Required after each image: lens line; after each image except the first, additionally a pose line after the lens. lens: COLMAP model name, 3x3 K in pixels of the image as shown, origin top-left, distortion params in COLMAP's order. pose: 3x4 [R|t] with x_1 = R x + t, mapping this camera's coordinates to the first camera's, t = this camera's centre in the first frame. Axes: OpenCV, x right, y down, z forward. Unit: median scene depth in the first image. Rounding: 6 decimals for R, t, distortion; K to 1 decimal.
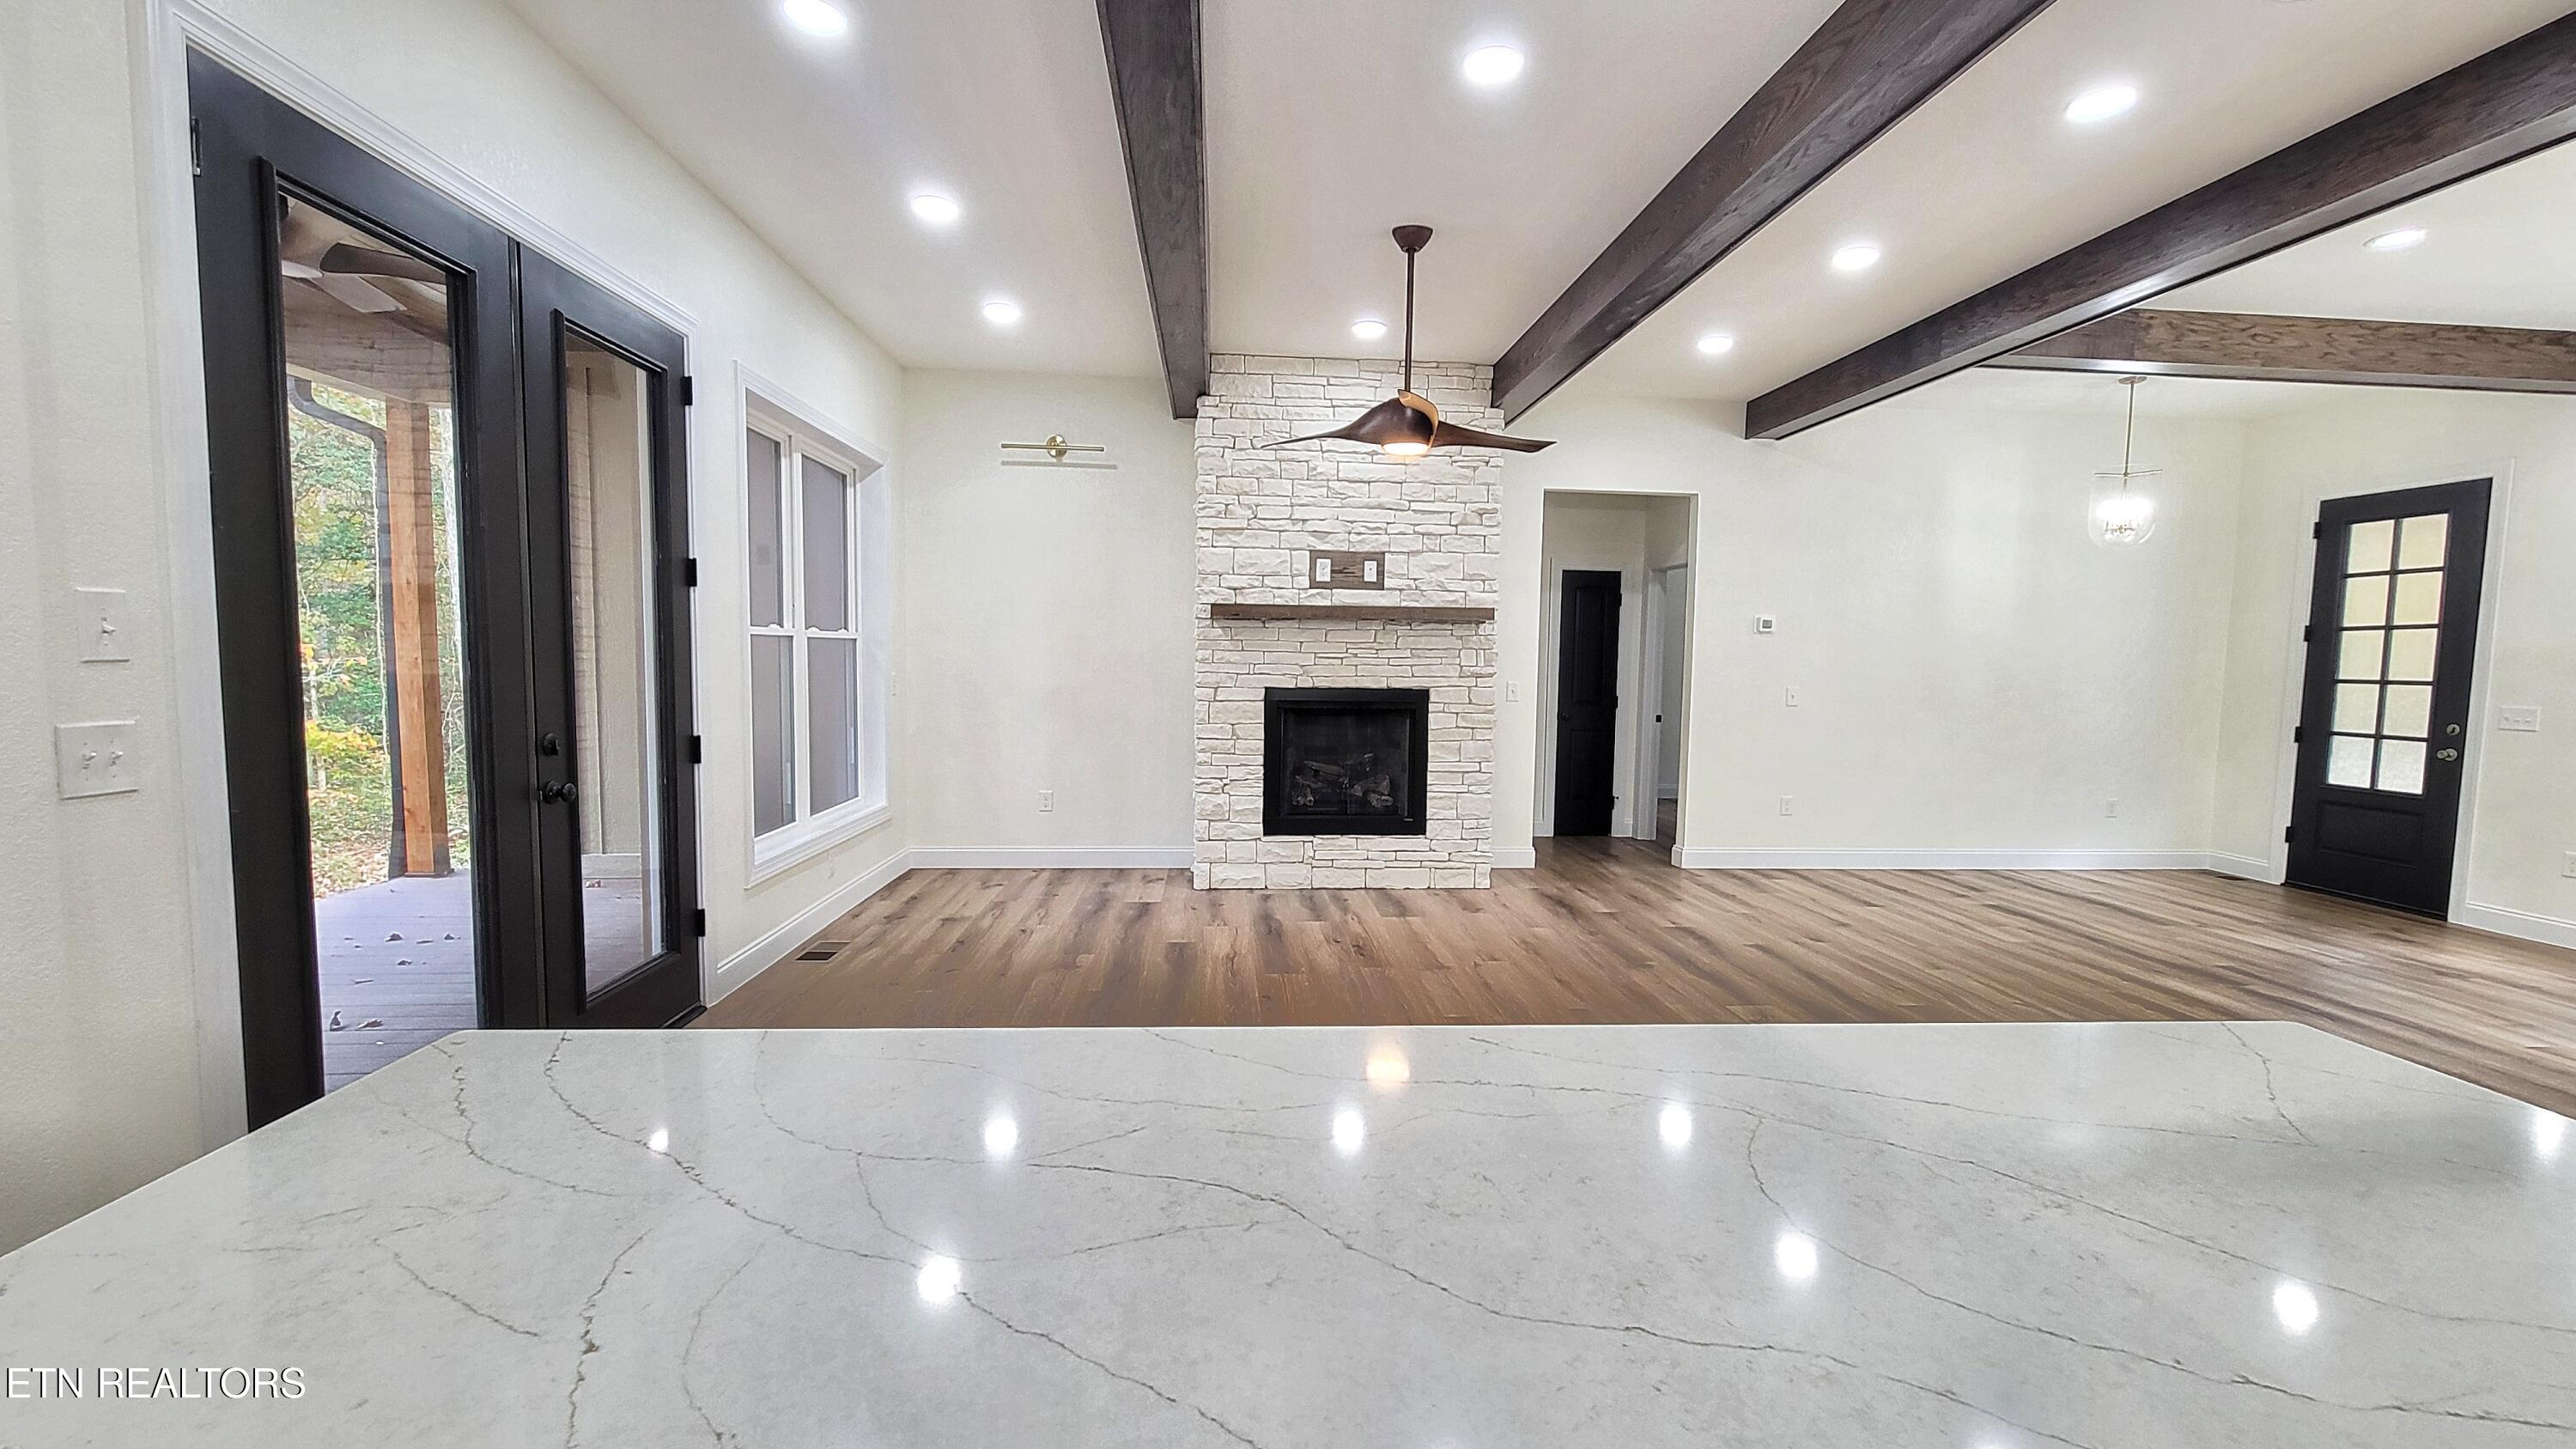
lens RADIAL K [[1050.0, 0, 1311.2], [0, 1050.0, 730.7], [0, 0, 1]] dist [0.000674, 0.000204]
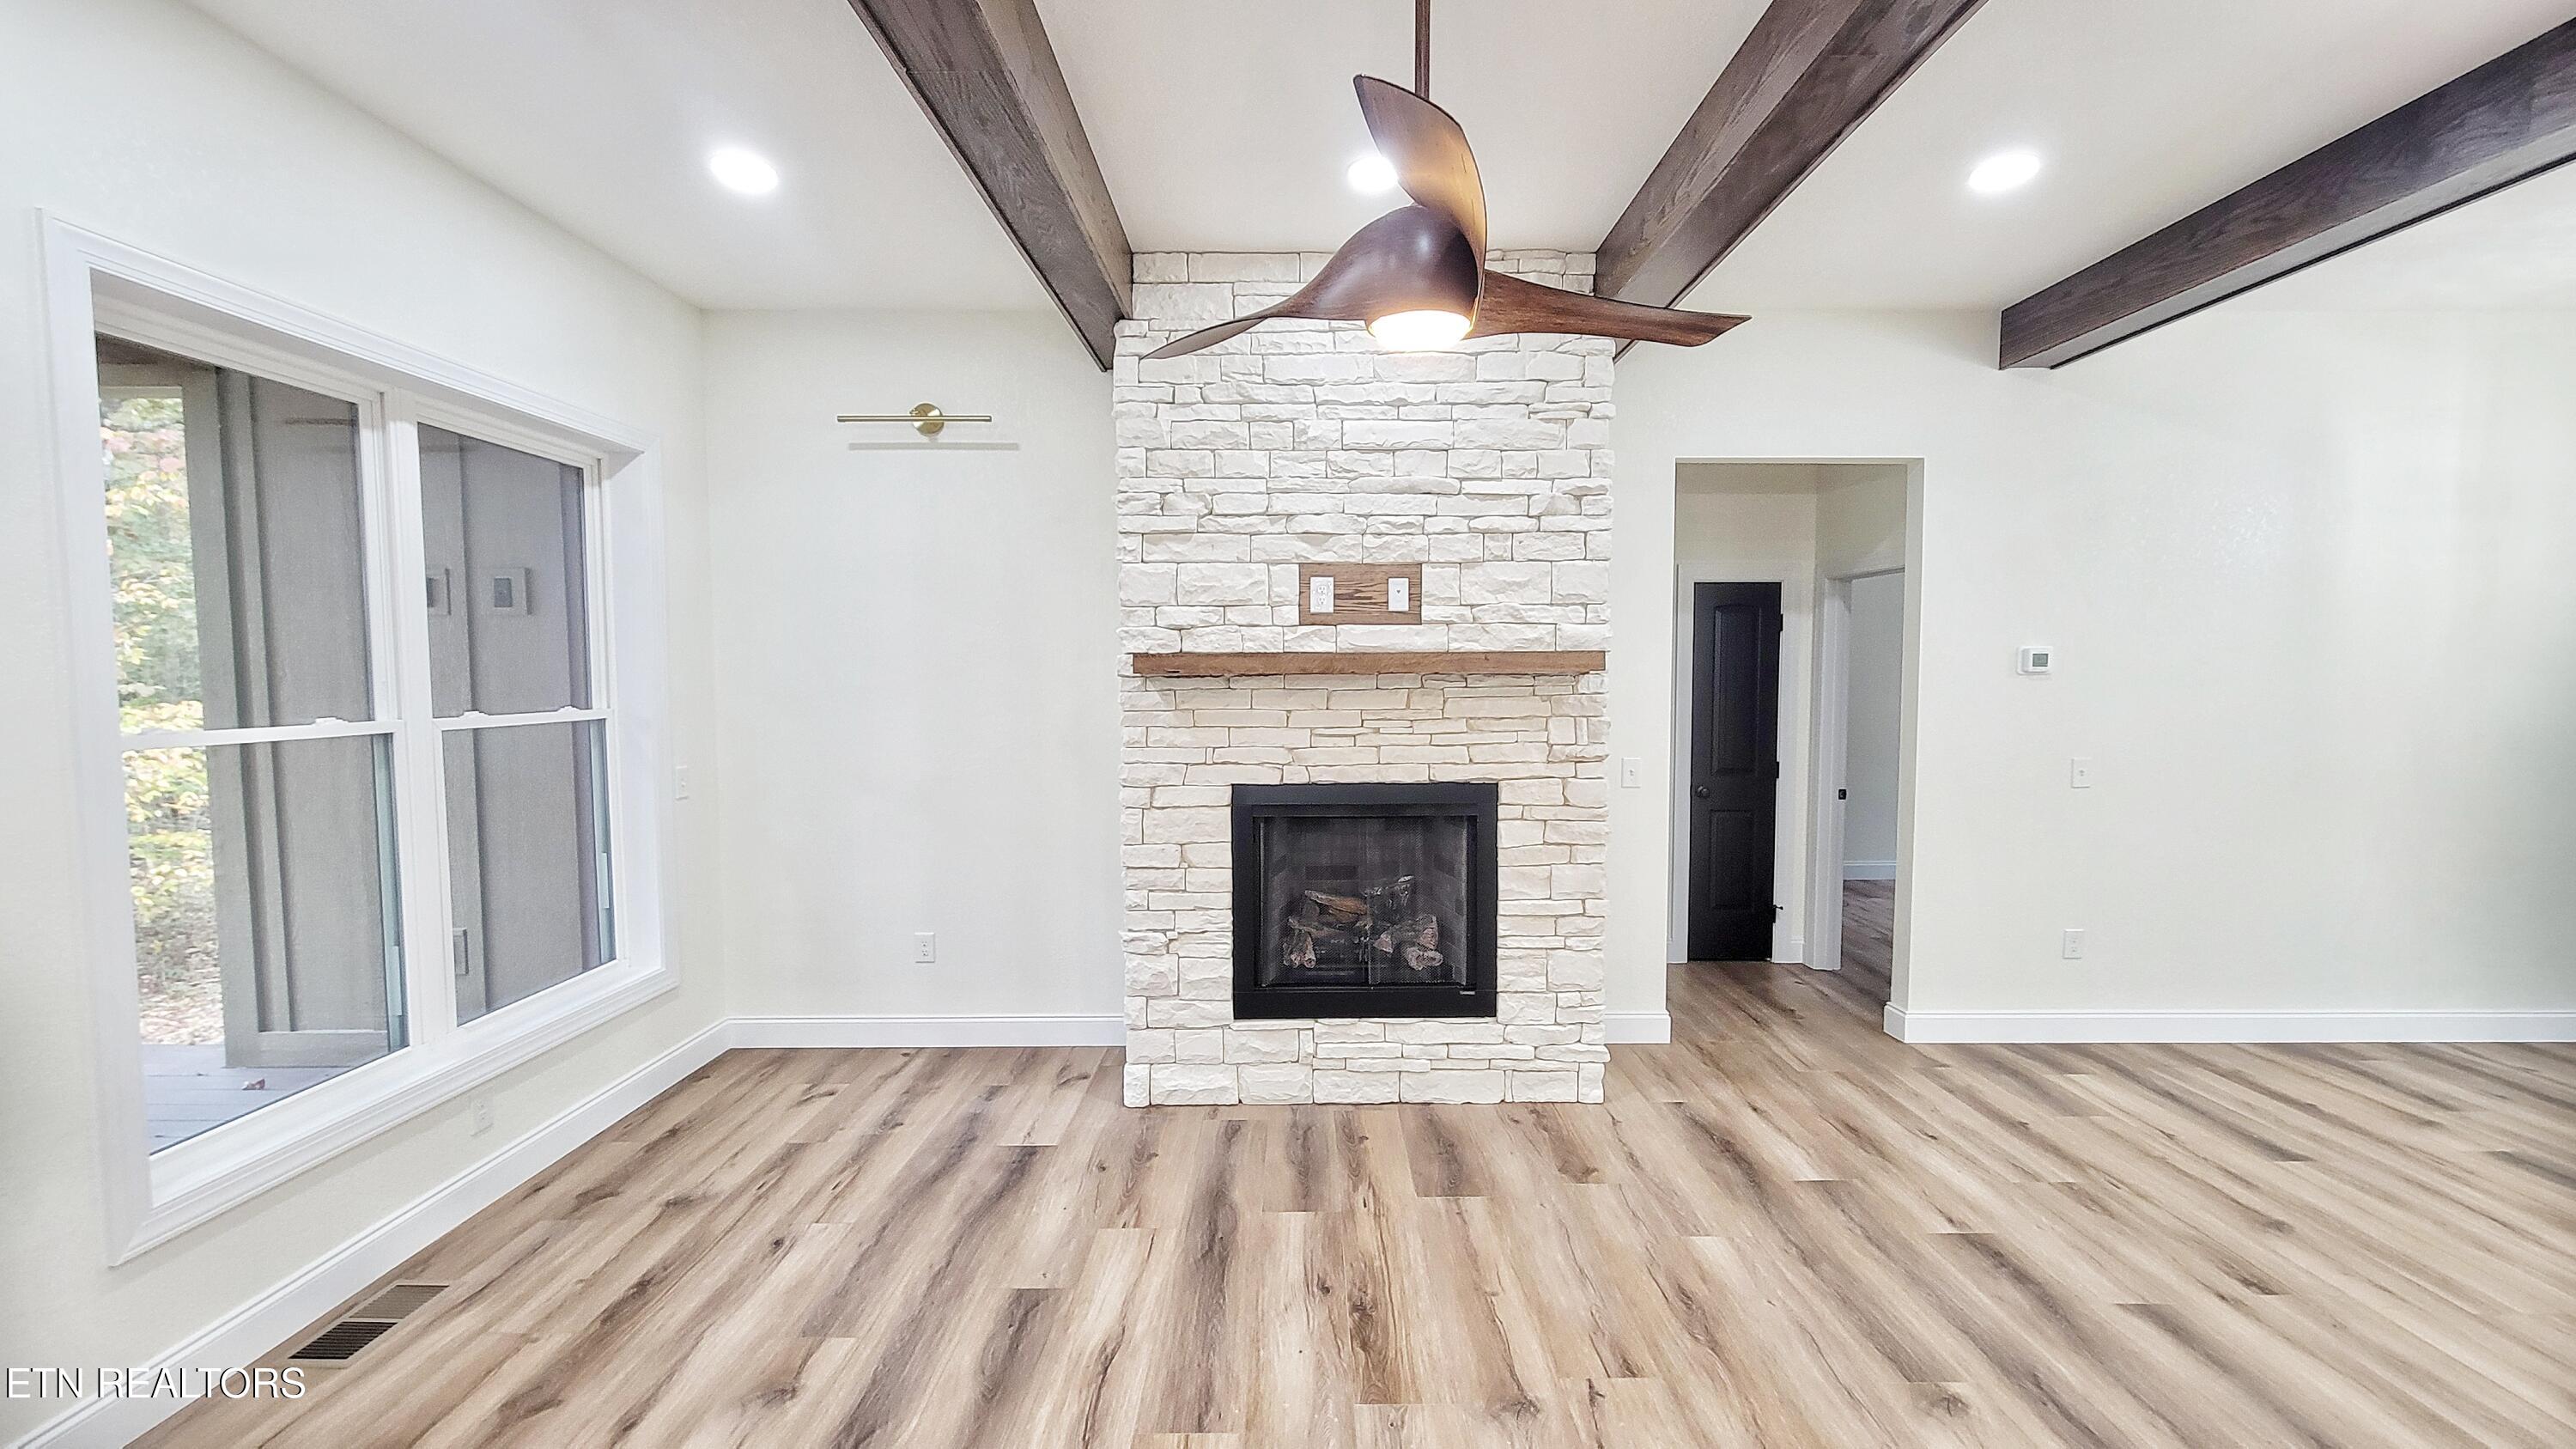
lens RADIAL K [[1050.0, 0, 1311.2], [0, 1050.0, 730.7], [0, 0, 1]] dist [0.000674, 0.000204]
pose [[0.996647, -0.014809, -0.080475, 0.053640], [0.013690, 0.999802, -0.014440, -0.063352], [0.080673, 0.013290, 0.996652, 0.380206]]
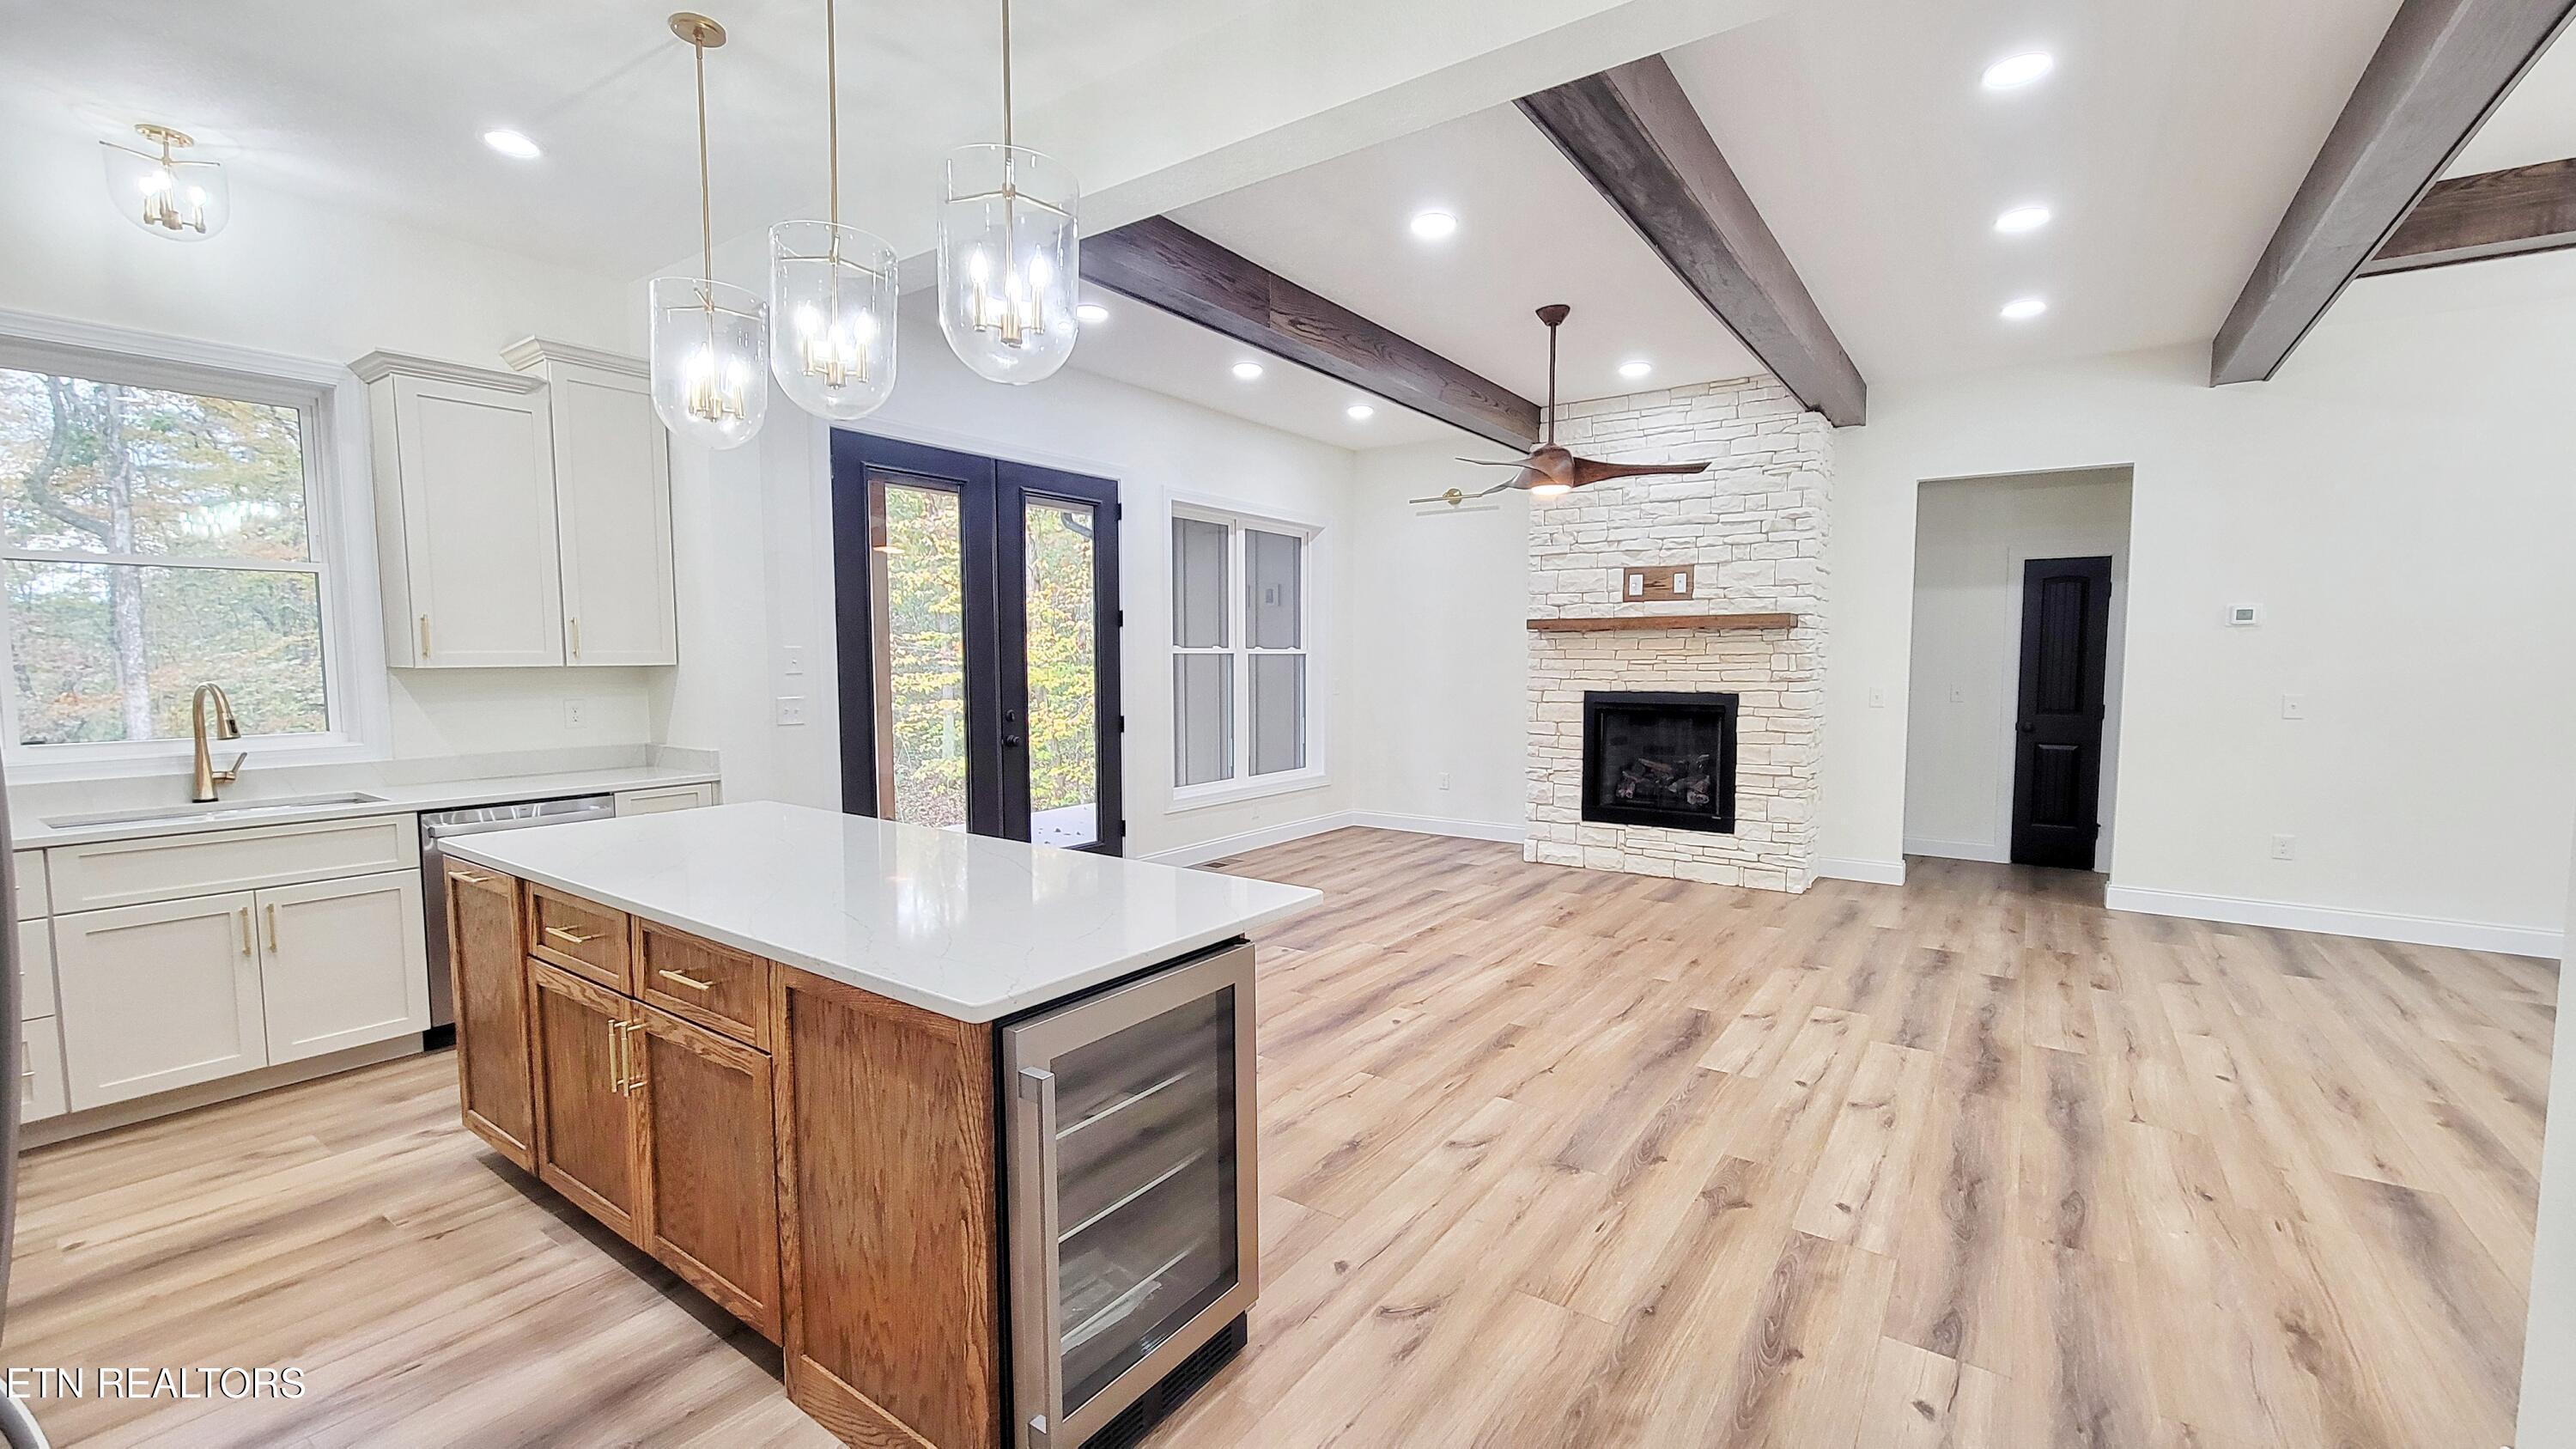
lens RADIAL K [[1053.3, 0, 1307.0], [0, 1053.3, 733.9], [0, 0, 1]] dist [0.001315, -0.000346]
pose [[0.768982, 0.031598, -0.638489, 0.454260], [-0.033021, 0.999408, 0.009690, 0.004473], [0.638417, 0.013632, 0.769570, -0.070409]]
